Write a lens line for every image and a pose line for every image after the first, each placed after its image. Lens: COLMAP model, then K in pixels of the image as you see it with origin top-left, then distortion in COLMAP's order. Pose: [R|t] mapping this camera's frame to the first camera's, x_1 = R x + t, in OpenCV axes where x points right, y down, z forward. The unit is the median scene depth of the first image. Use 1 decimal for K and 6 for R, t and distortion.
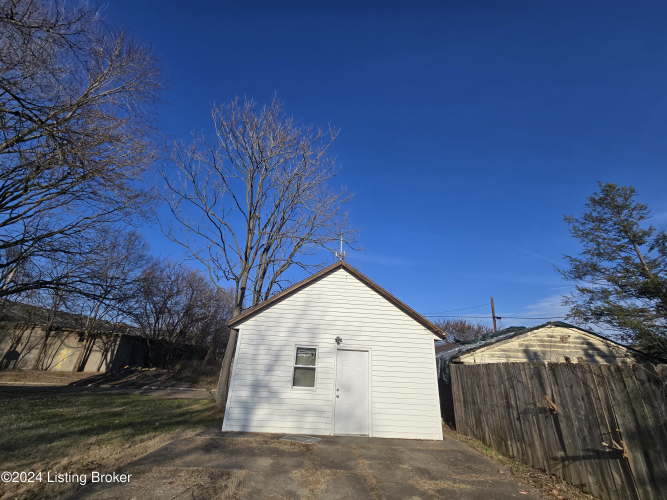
lens RADIAL K [[272.3, 0, 330.0], [0, 272.3, 246.6], [0, 0, 1]] dist [0.000991, 0.000035]
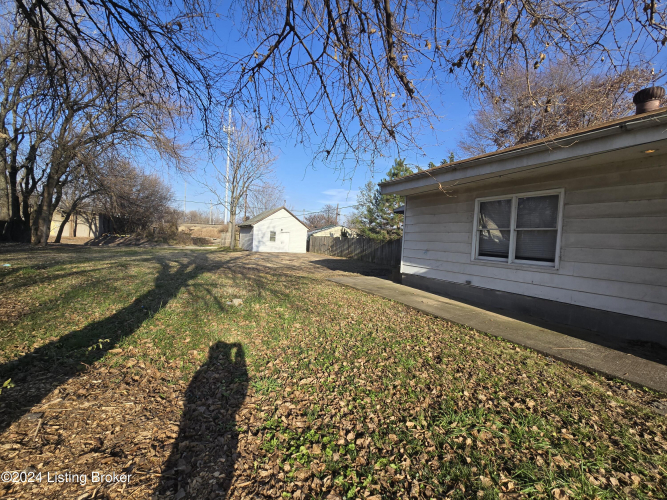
lens RADIAL K [[272.3, 0, 332.7], [0, 272.3, 248.4], [0, 0, 1]] dist [0.000991, 0.000035]
pose [[0.902606, -0.009917, 0.430354, -0.814234], [-0.184116, 0.894782, 0.406775, -0.913667], [-0.389108, -0.446392, 0.805810, -2.017935]]
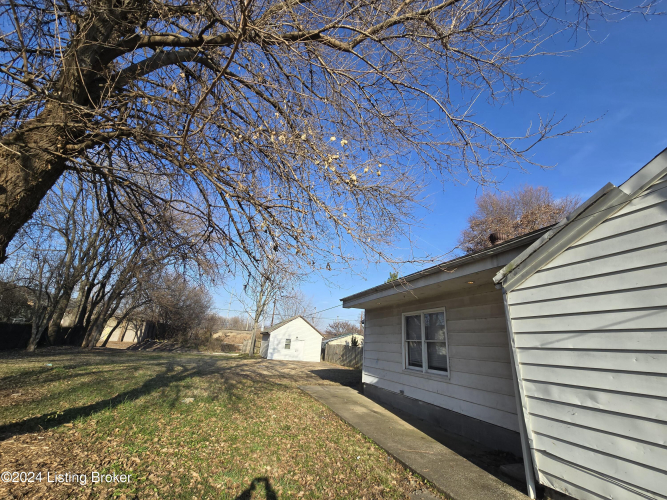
lens RADIAL K [[272.3, 0, 335.5], [0, 272.3, 249.4], [0, 0, 1]] dist [0.000991, 0.000035]
pose [[0.952502, 0.122391, 0.278854, -0.587780], [-0.146600, 0.986883, 0.067604, -1.058766], [-0.266922, -0.105273, 0.957951, -2.323758]]
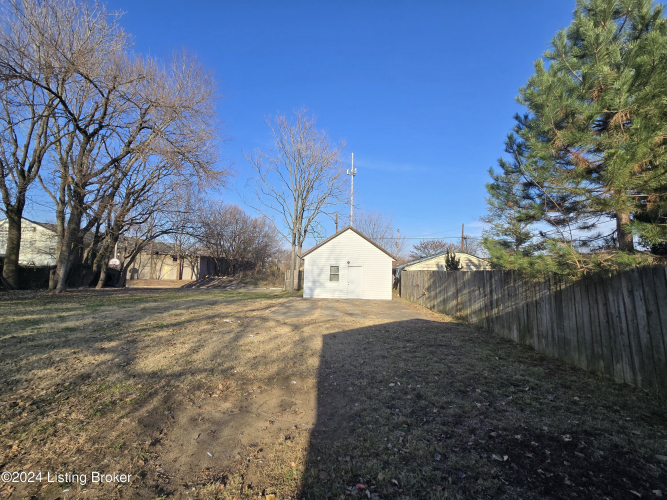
lens RADIAL K [[272.3, 0, 332.3], [0, 272.3, 246.2], [0, 0, 1]] dist [0.000991, 0.000035]
pose [[0.998834, -0.026141, -0.040592, -0.007714], [0.037496, 0.949643, 0.311083, -0.439450], [0.030416, -0.312243, 0.949515, -0.985935]]
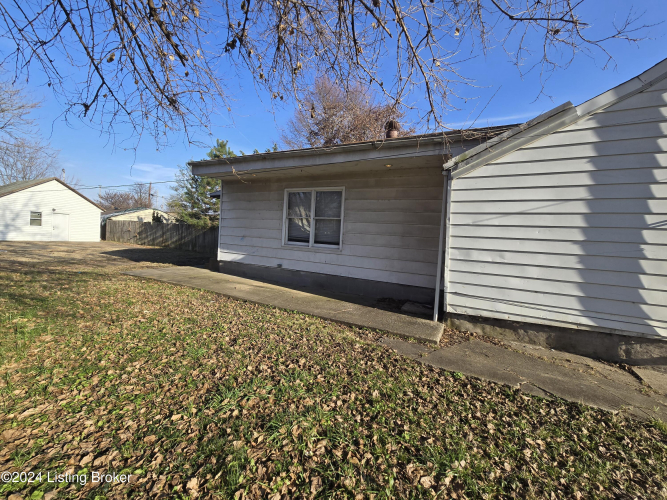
lens RADIAL K [[272.3, 0, 332.4], [0, 272.3, 248.1], [0, 0, 1]] dist [0.000991, 0.000035]
pose [[0.508899, -0.049847, 0.859382, -0.767686], [-0.377787, 0.884112, 0.274996, -0.926724], [-0.773497, -0.464609, 0.431092, -2.056814]]
